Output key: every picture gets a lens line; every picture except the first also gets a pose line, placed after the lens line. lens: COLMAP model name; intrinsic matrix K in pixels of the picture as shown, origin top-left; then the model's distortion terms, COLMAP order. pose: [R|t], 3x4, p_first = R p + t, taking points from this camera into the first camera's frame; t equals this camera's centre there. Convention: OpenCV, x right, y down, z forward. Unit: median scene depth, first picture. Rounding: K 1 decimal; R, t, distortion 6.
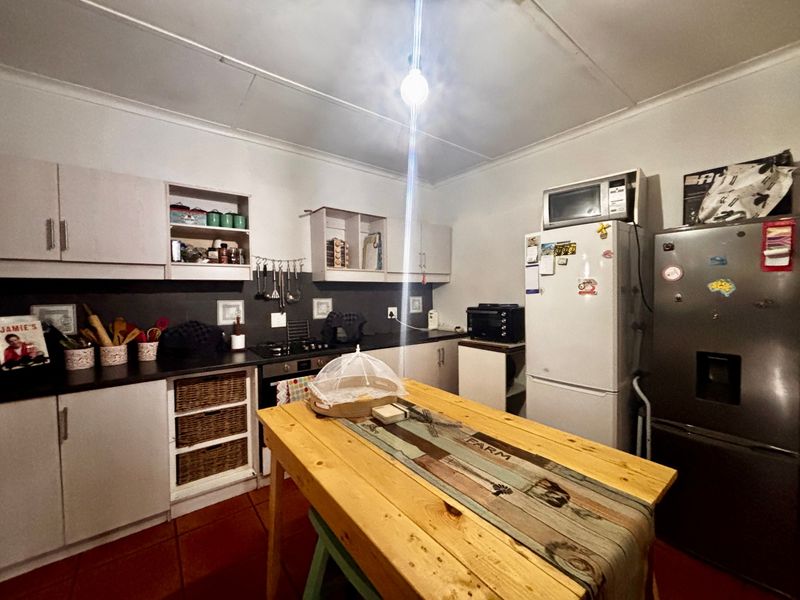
lens RADIAL K [[323.1, 0, 398.7], [0, 323.1, 297.5], [0, 0, 1]] dist [0.001006, 0.000043]
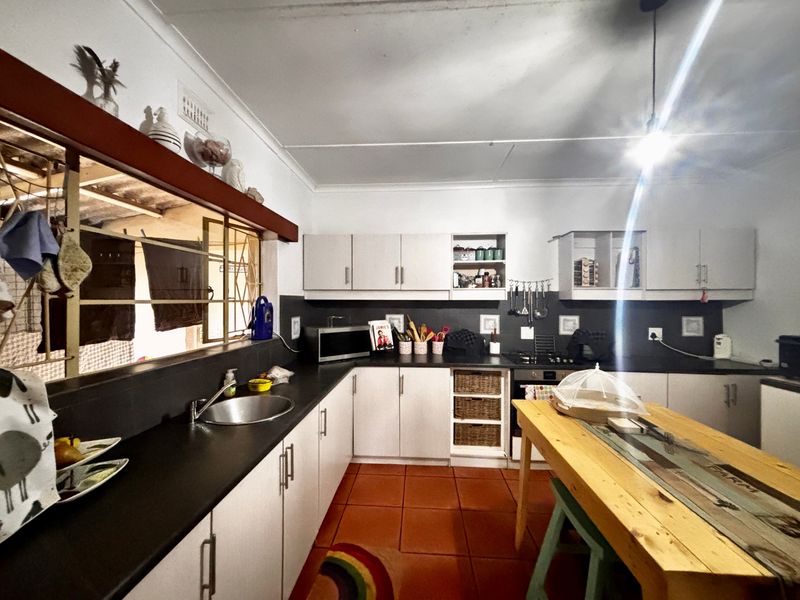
lens RADIAL K [[323.1, 0, 398.7], [0, 323.1, 297.5], [0, 0, 1]] dist [0.001006, 0.000043]
pose [[0.745822, 0.006426, -0.666114, 0.074073], [-0.024995, 0.999519, -0.018344, -0.032236], [0.665676, 0.030331, 0.745624, -0.230206]]
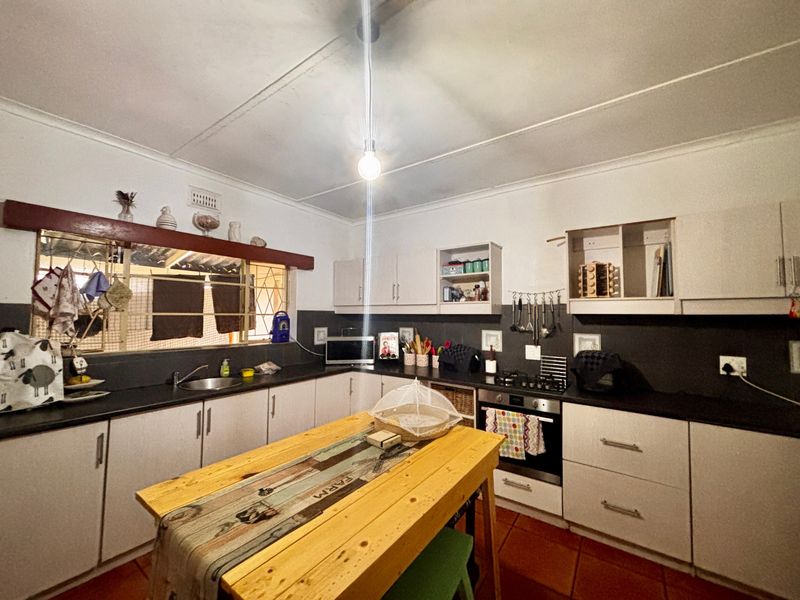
lens RADIAL K [[323.1, 0, 398.7], [0, 323.1, 297.5], [0, 0, 1]] dist [0.001006, 0.000043]
pose [[0.283373, -0.040900, -0.958137, 0.613042], [-0.029978, 0.998224, -0.051477, -0.047202], [0.958541, 0.043310, 0.281644, 0.390617]]
